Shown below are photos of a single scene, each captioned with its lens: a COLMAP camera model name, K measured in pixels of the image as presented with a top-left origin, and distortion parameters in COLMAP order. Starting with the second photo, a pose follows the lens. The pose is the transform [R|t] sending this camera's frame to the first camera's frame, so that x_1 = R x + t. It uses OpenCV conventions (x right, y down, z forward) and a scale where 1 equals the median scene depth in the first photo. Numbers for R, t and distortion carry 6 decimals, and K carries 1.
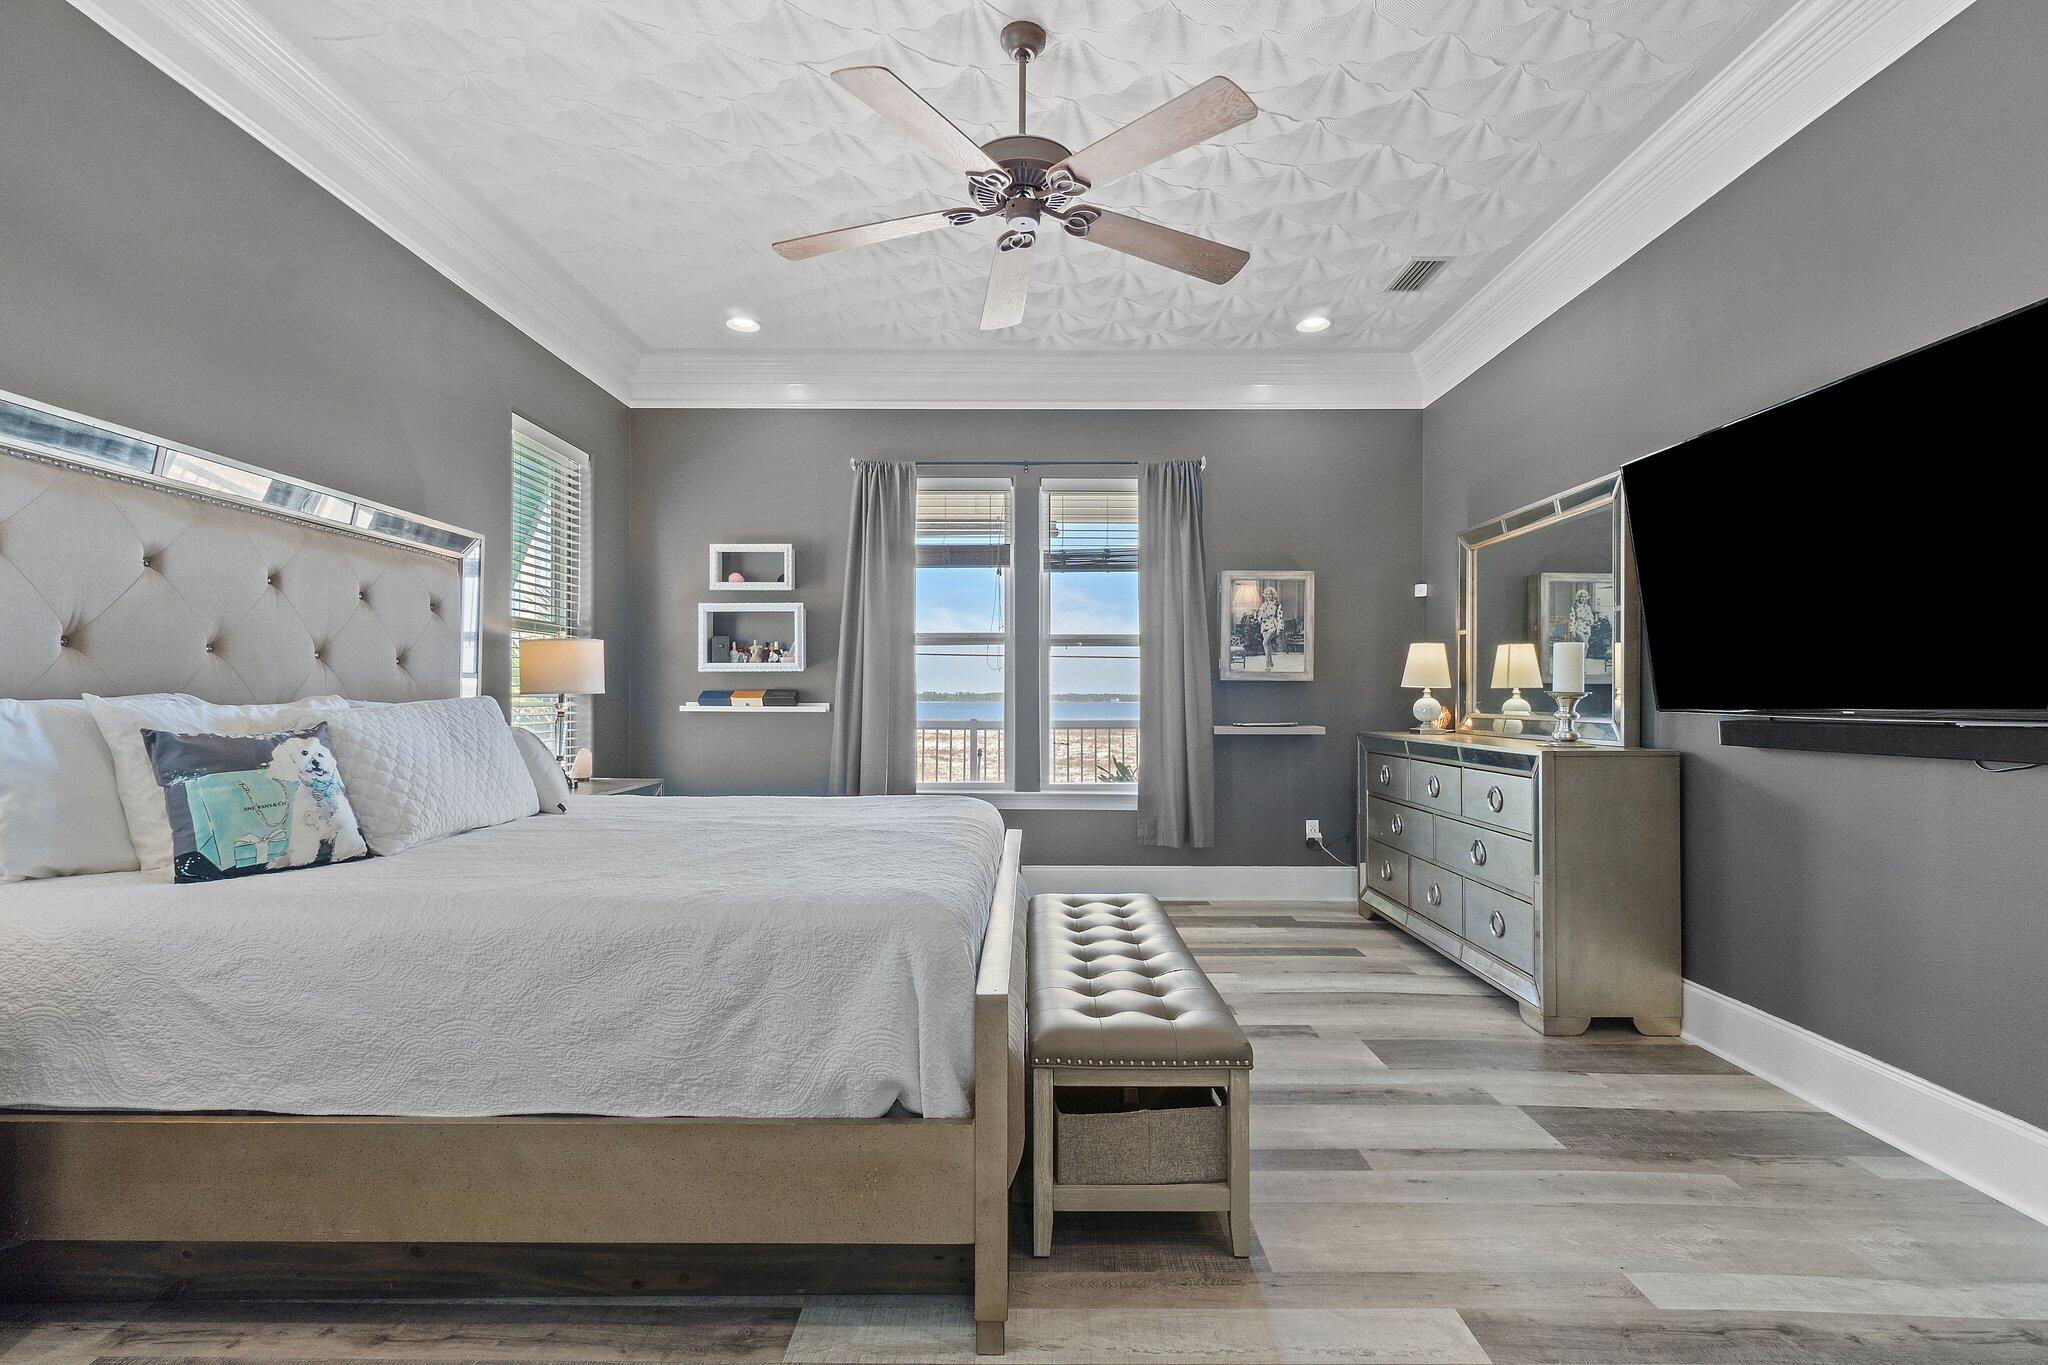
lens RADIAL K [[908.1, 0, 1023.9], [0, 908.1, 689.4], [0, 0, 1]] dist [0.000481, -0.000107]
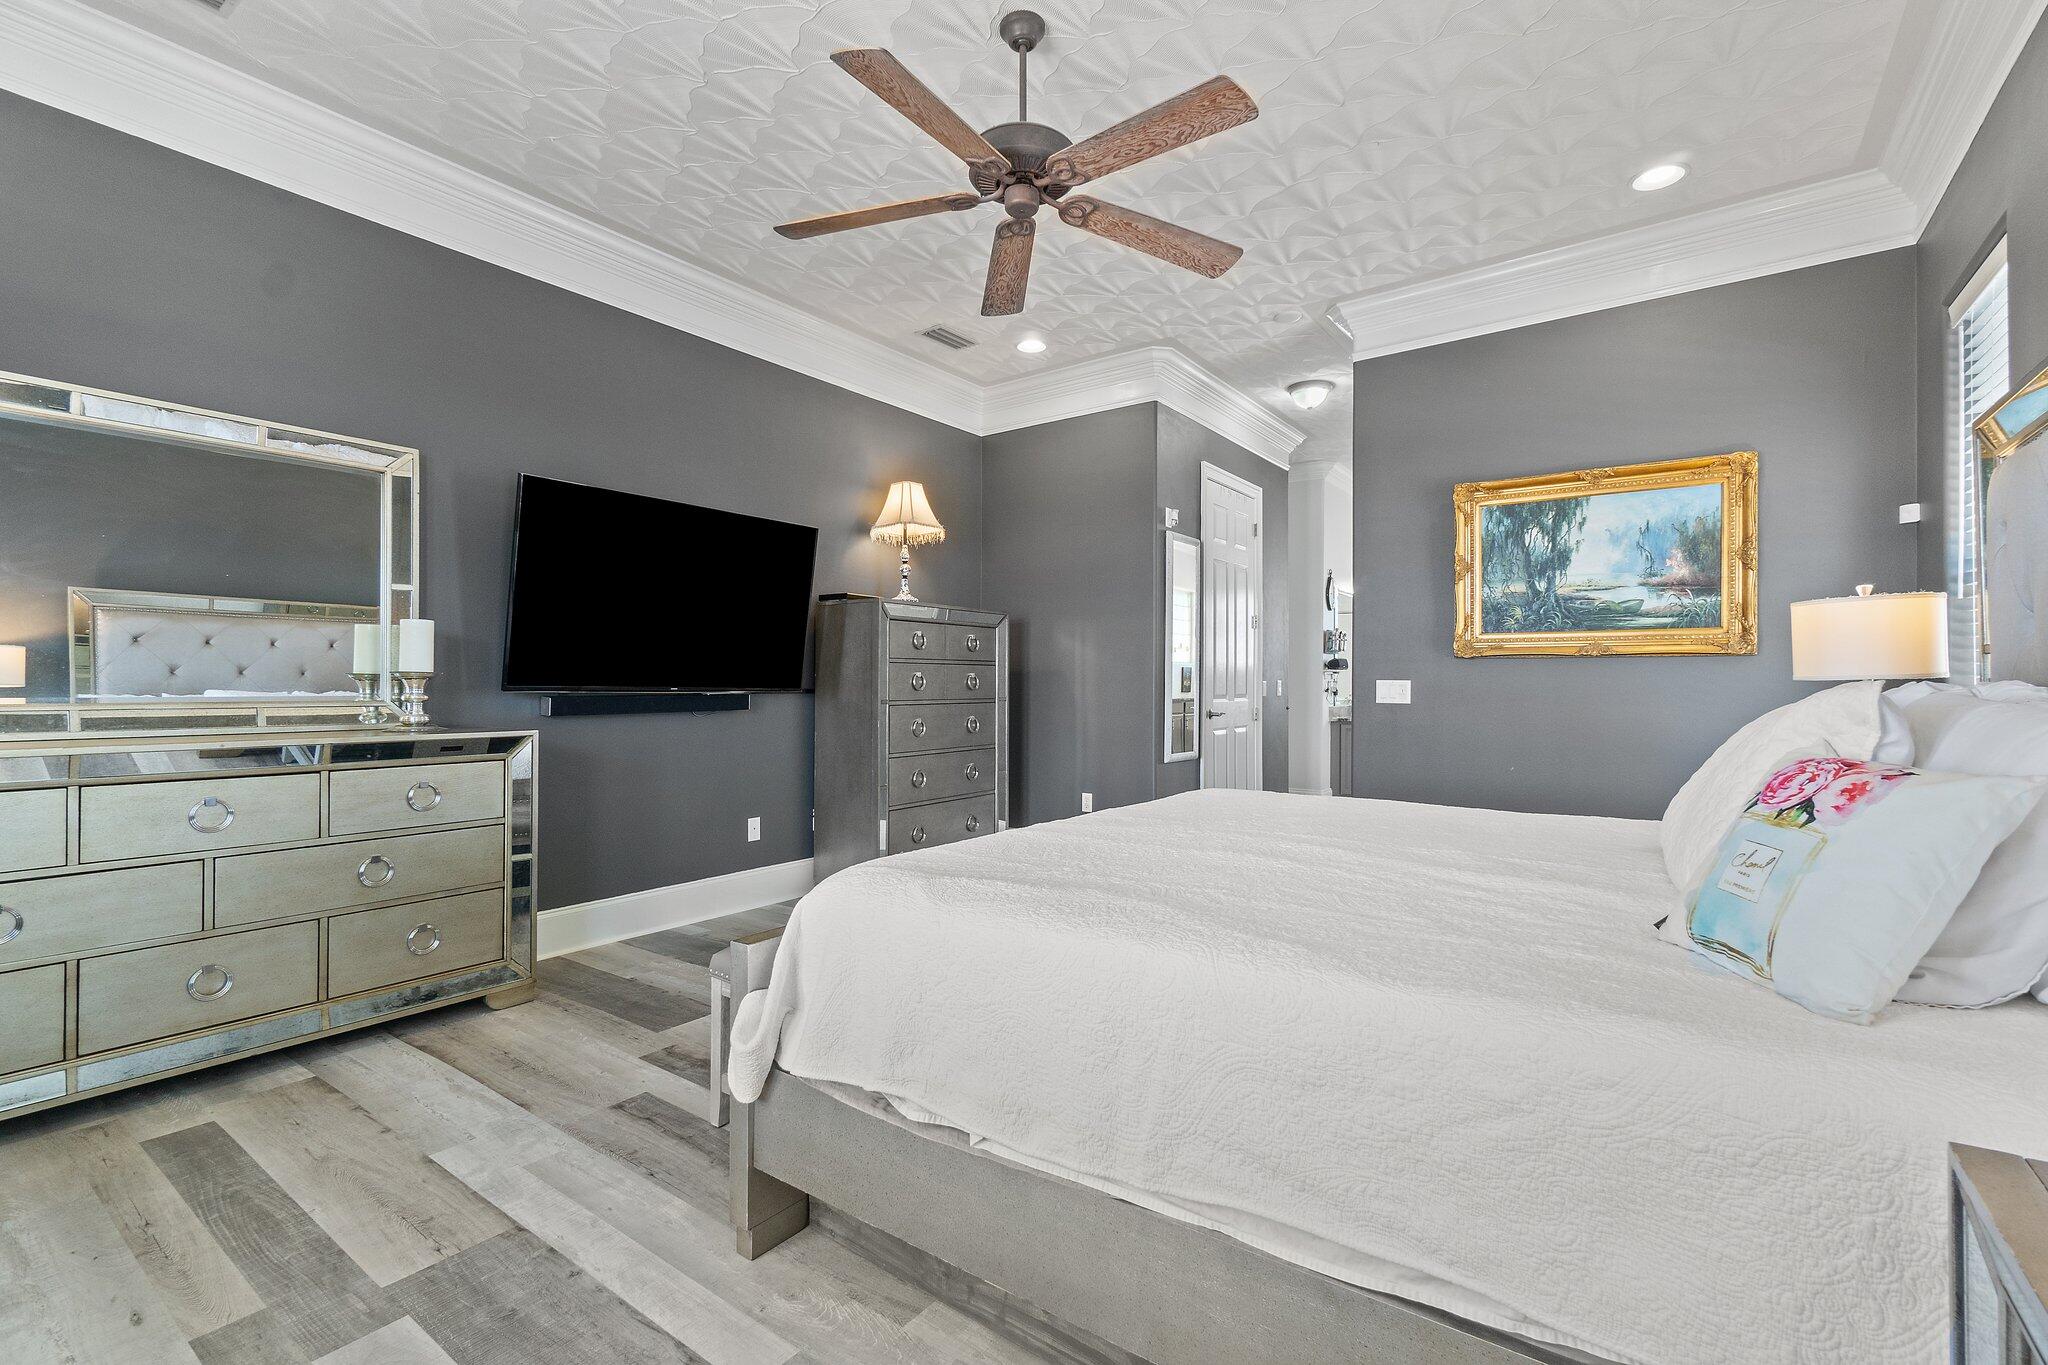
lens RADIAL K [[908.1, 0, 1018.8], [0, 908.1, 675.8], [0, 0, 1]] dist [0.000481, -0.000107]
pose [[-0.812313, 0.004064, 0.583208, -0.511723], [-0.007980, 0.999805, -0.018082, 0.020304], [-0.583168, -0.019342, -0.812121, 1.577322]]
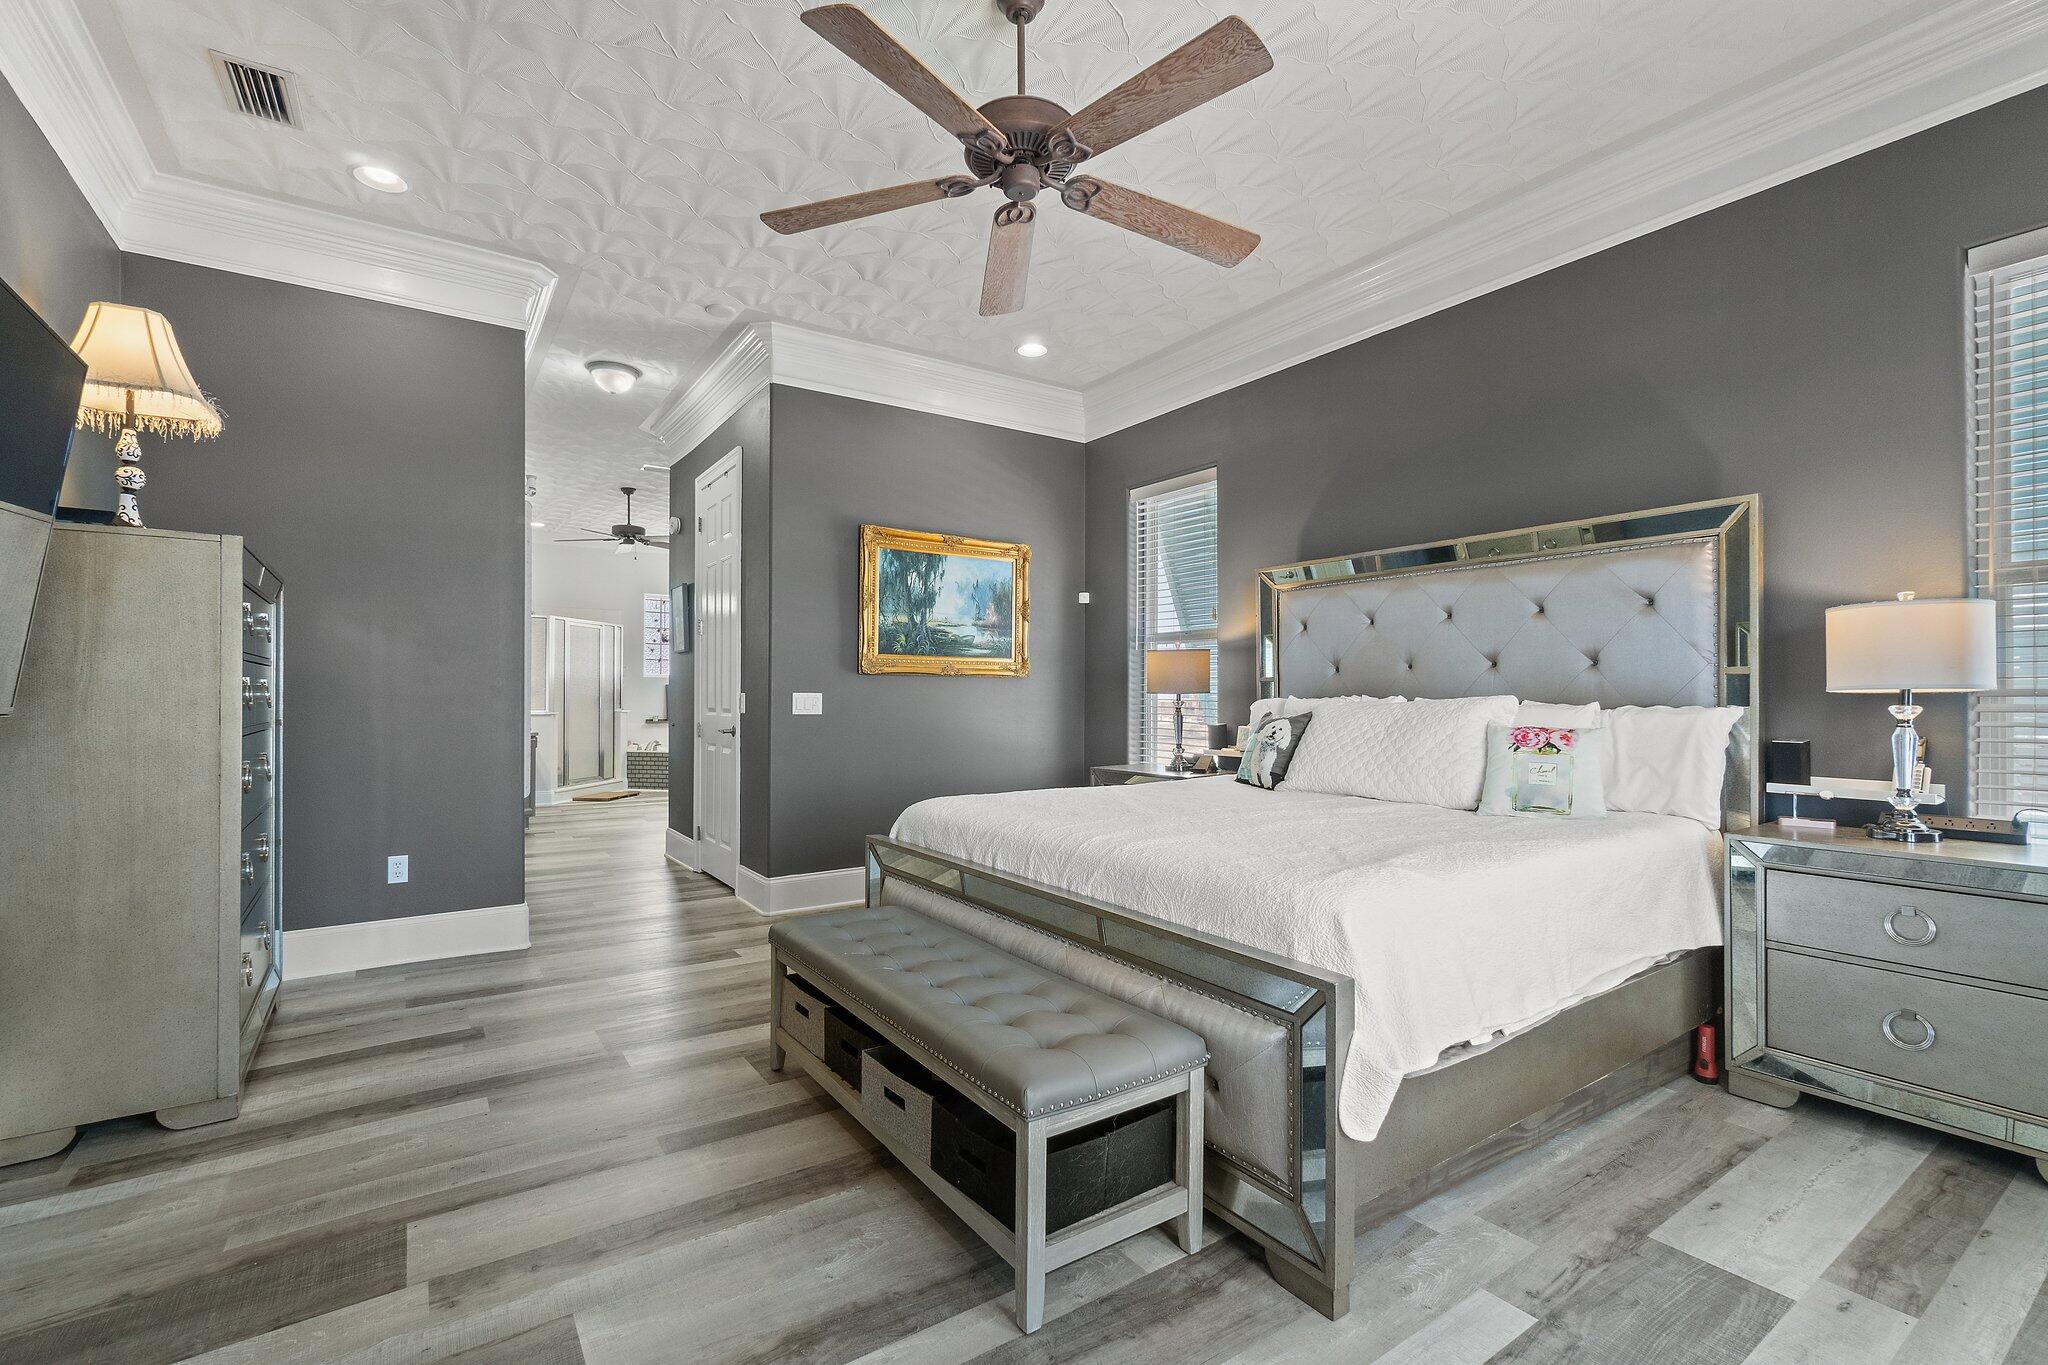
lens RADIAL K [[908.1, 0, 1016.3], [0, 908.1, 691.3], [0, 0, 1]] dist [0.000481, -0.000107]
pose [[-0.823341, -0.004642, -0.567528, 0.465792], [0.006061, 0.999838, -0.016971, 0.022319], [0.567515, -0.017413, -0.823179, 1.538592]]
